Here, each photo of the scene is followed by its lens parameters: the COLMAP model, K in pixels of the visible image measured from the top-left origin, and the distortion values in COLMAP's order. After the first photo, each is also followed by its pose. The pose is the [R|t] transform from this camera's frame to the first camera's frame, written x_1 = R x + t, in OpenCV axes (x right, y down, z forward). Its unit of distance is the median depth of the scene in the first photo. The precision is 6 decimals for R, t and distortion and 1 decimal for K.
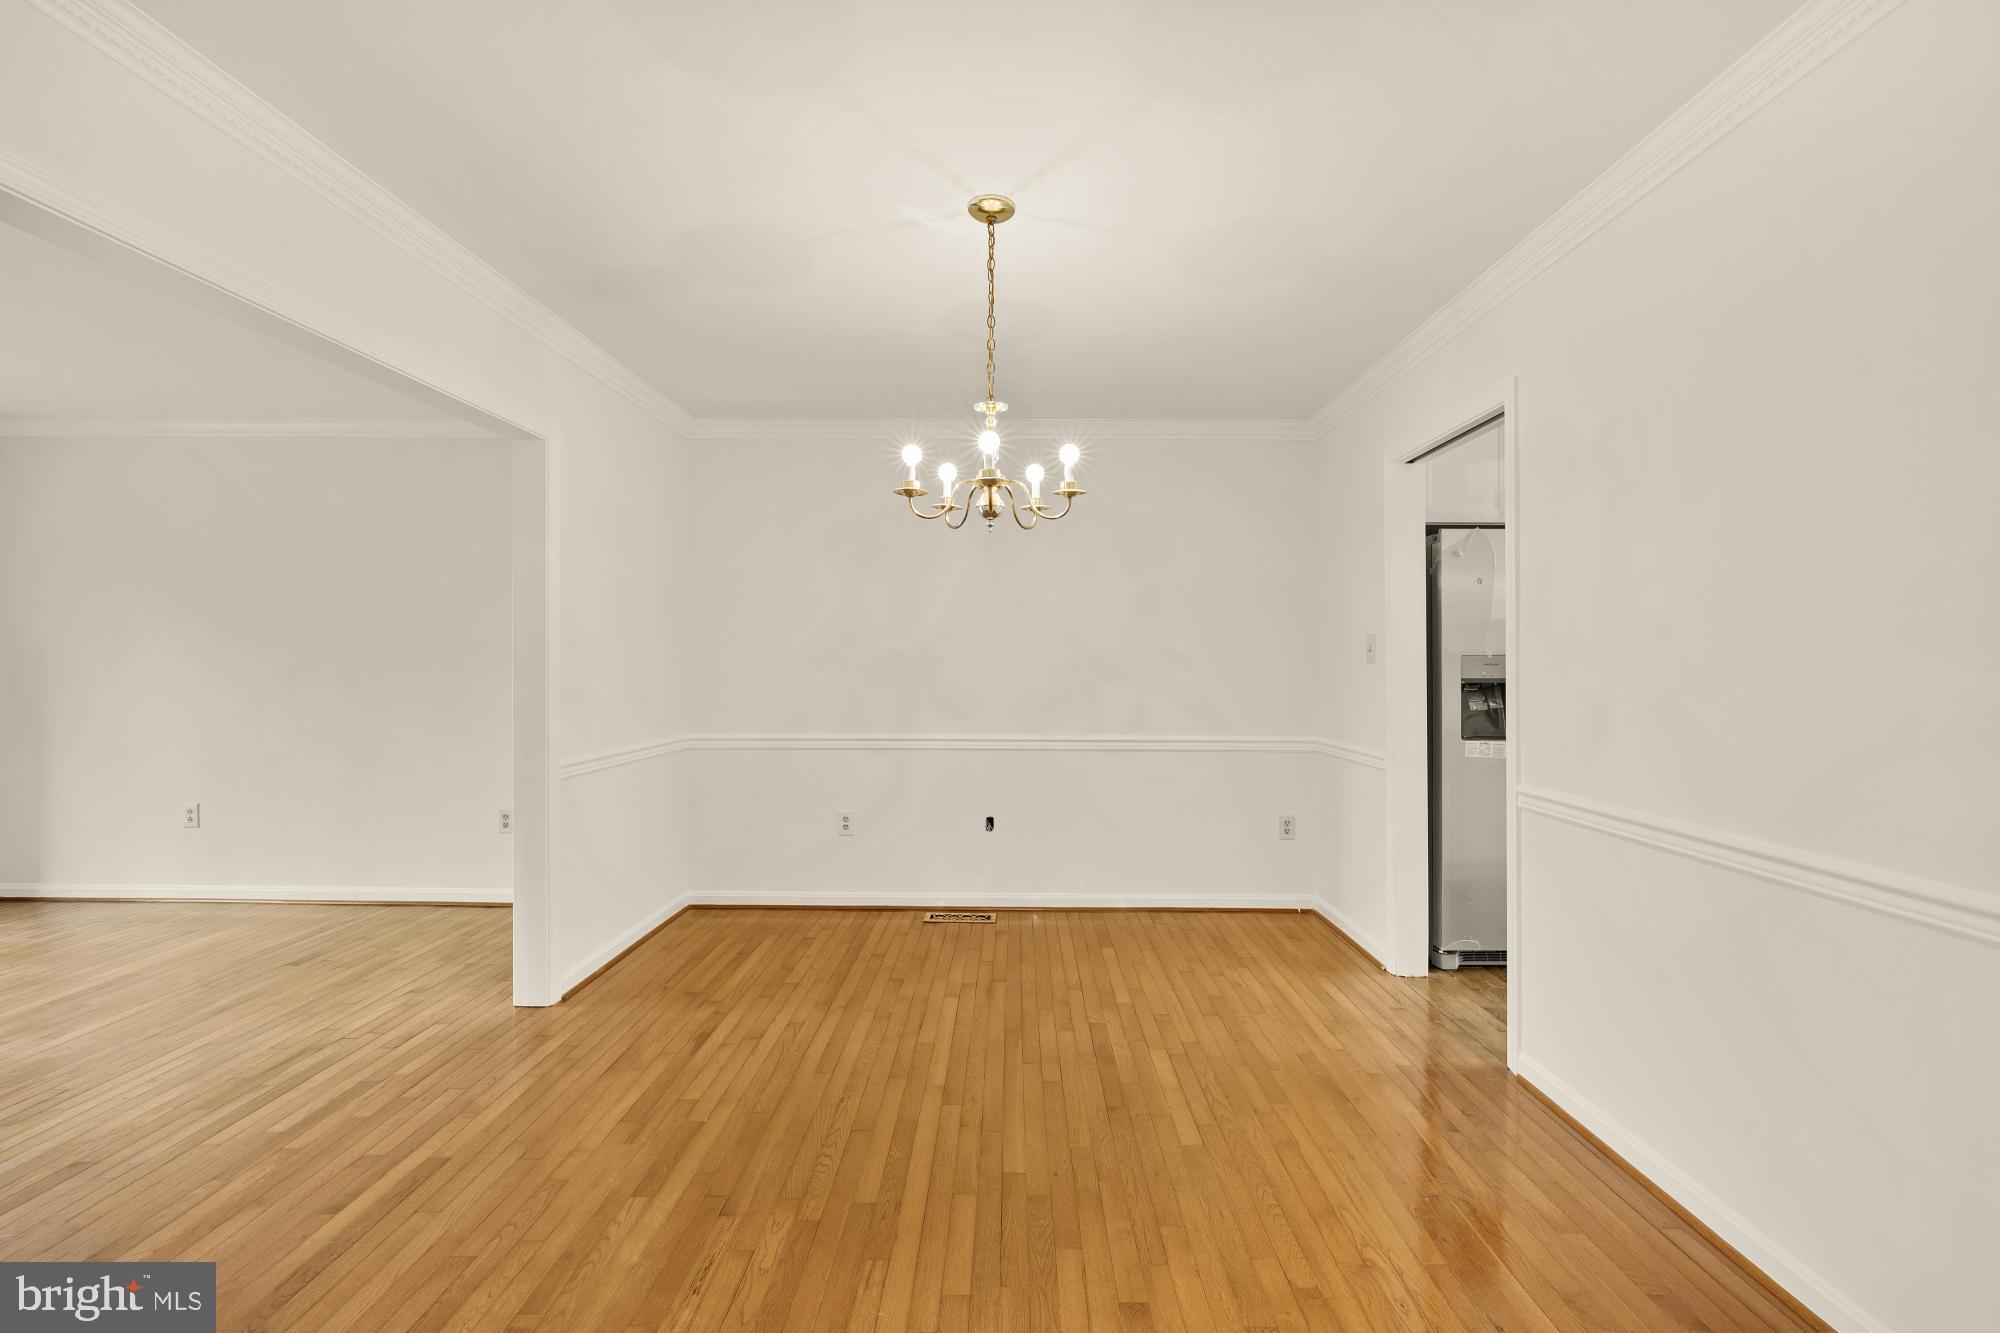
lens RADIAL K [[828.4, 0, 996.1], [0, 828.4, 663.3], [0, 0, 1]] dist [-0.001452, 0.000430]
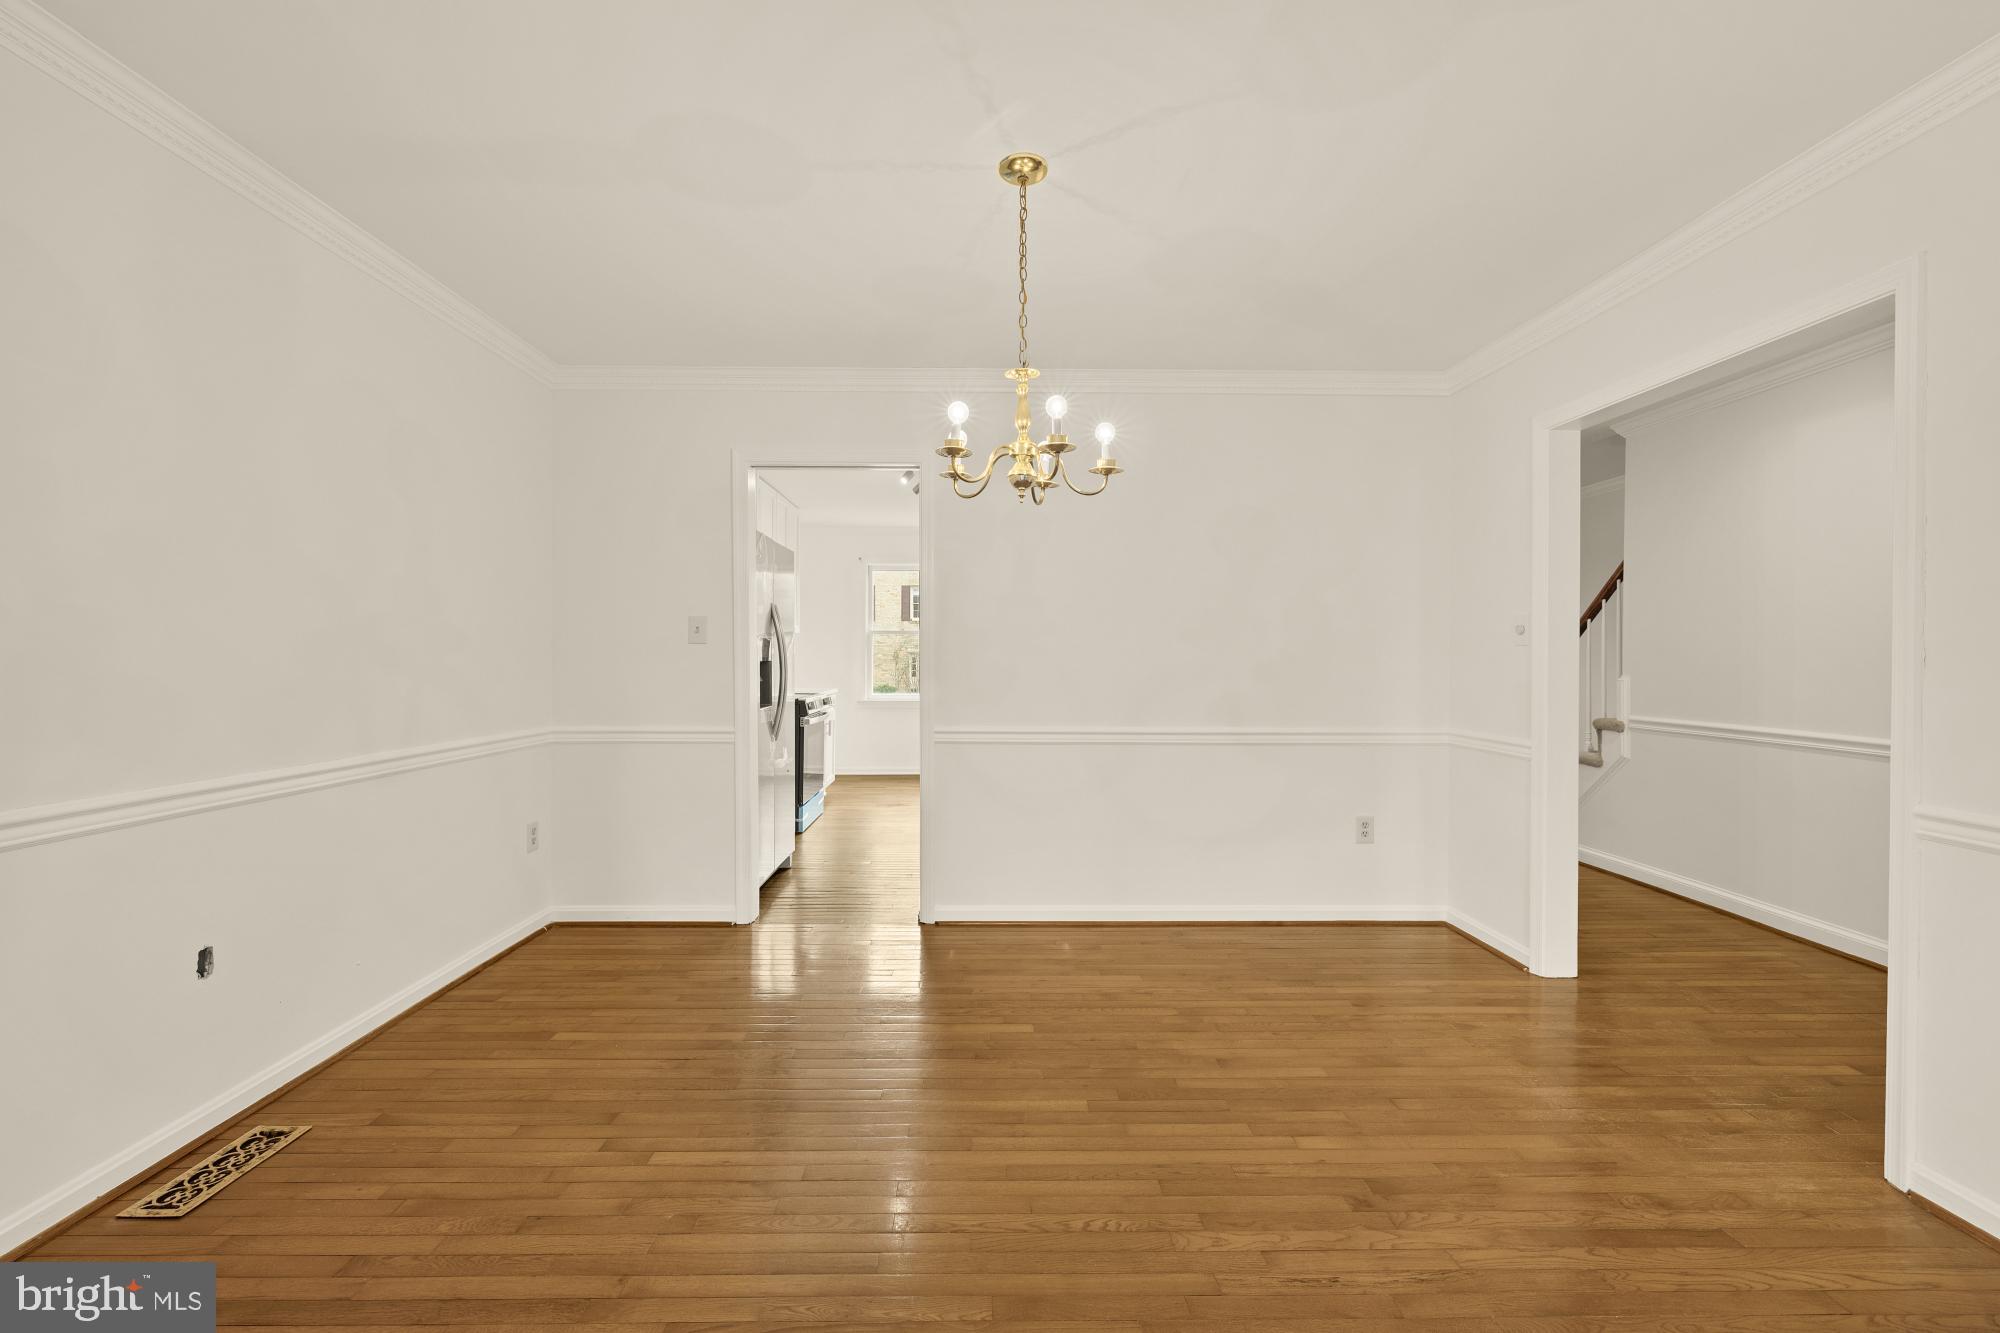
lens RADIAL K [[828.4, 0, 996.5], [0, 828.4, 663.7], [0, 0, 1]] dist [-0.001452, 0.000430]
pose [[-0.029581, -0.006494, 0.999541, -0.994187], [-0.008141, 0.999947, 0.006256, 0.022781], [-0.999529, -0.007952, -0.029632, 1.079366]]
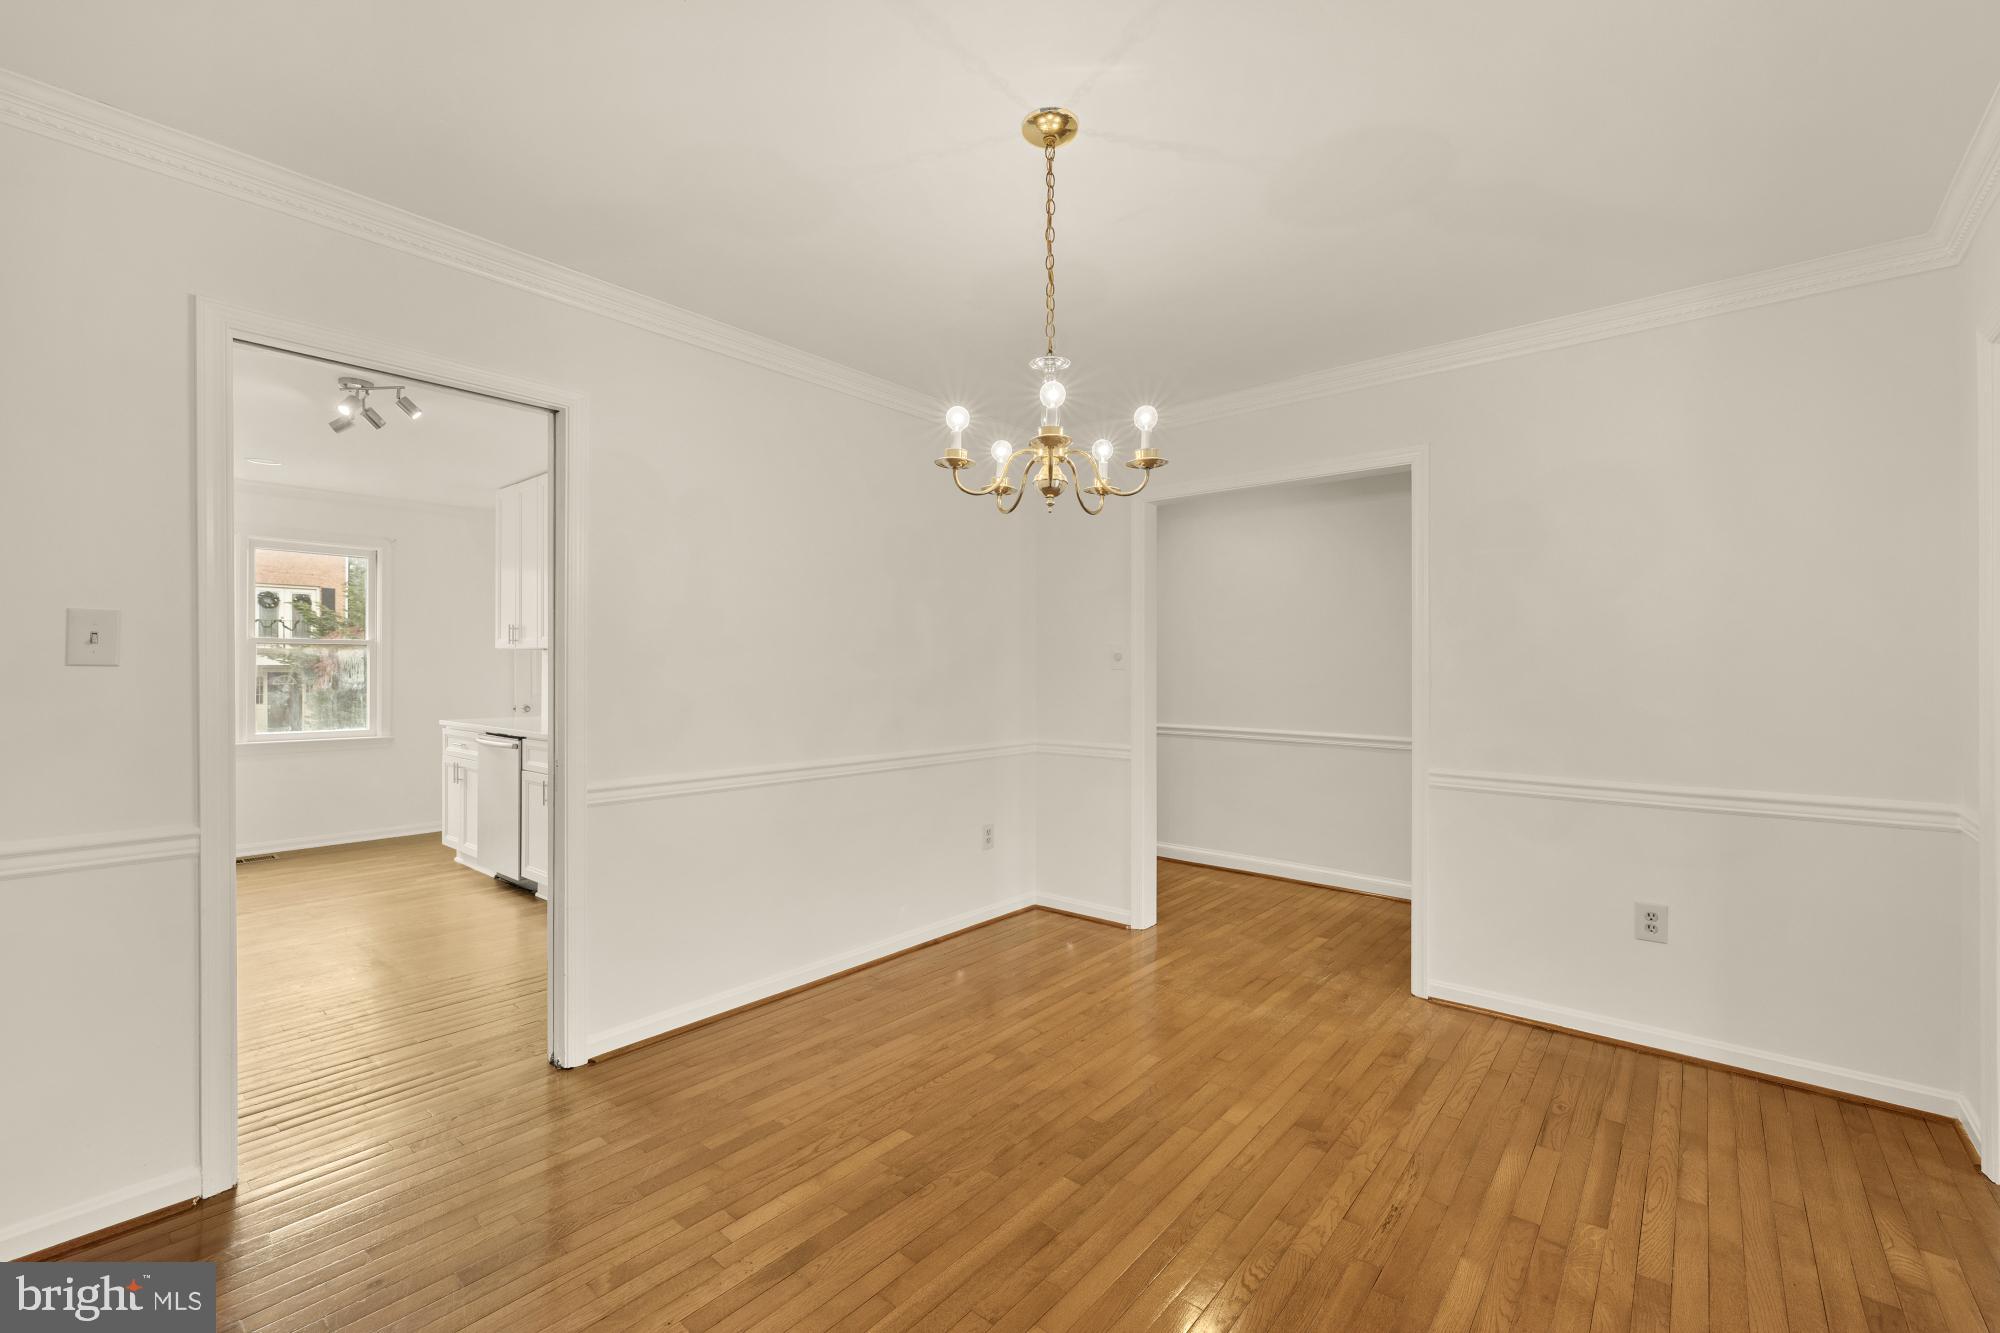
lens RADIAL K [[828.4, 0, 997.7], [0, 828.4, 671.9], [0, 0, 1]] dist [-0.001452, 0.000430]
pose [[-0.772789, -0.001554, 0.634661, -0.505414], [-0.004147, 0.999988, -0.002601, 0.002892], [-0.634649, -0.004642, -0.772786, 1.708983]]
